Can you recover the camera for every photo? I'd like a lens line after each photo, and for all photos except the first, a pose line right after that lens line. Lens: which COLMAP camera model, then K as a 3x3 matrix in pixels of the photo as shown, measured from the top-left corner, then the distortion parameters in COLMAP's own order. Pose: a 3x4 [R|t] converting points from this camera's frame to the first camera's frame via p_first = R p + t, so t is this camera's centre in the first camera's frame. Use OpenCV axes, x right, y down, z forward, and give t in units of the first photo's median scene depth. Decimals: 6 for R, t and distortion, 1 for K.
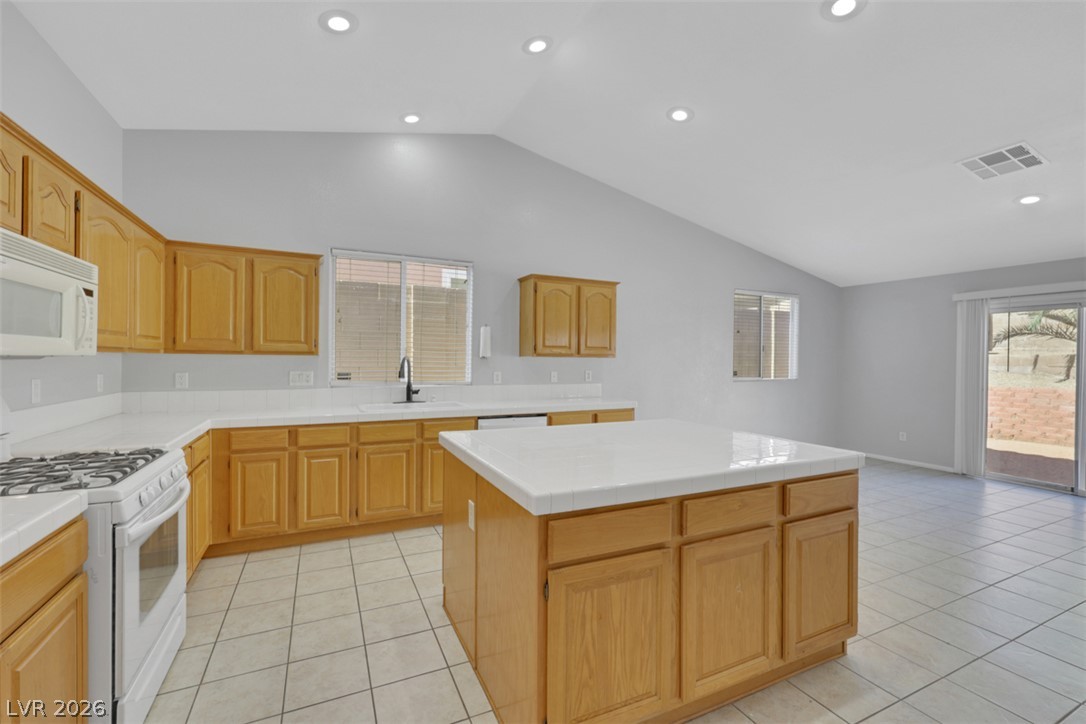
lens RADIAL K [[449.6, 0, 543.0], [0, 449.6, 362.0], [0, 0, 1]] dist [0.002758, 0.000229]
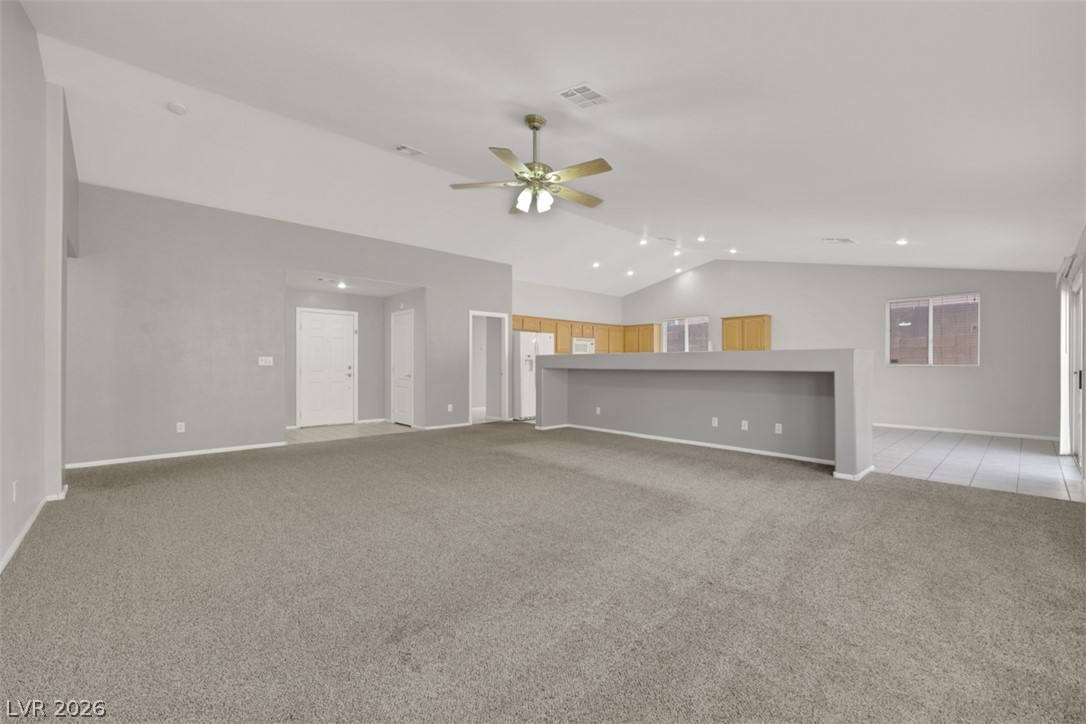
lens RADIAL K [[426.8, 0, 535.7], [0, 426.8, 363.0], [0, 0, 1]] dist [-0.001805, -0.000038]
pose [[0.285955, -0.007254, -0.958216, 1.697577], [-0.006587, 0.999933, -0.009536, 0.061321], [0.958220, 0.009039, 0.285888, -0.526722]]
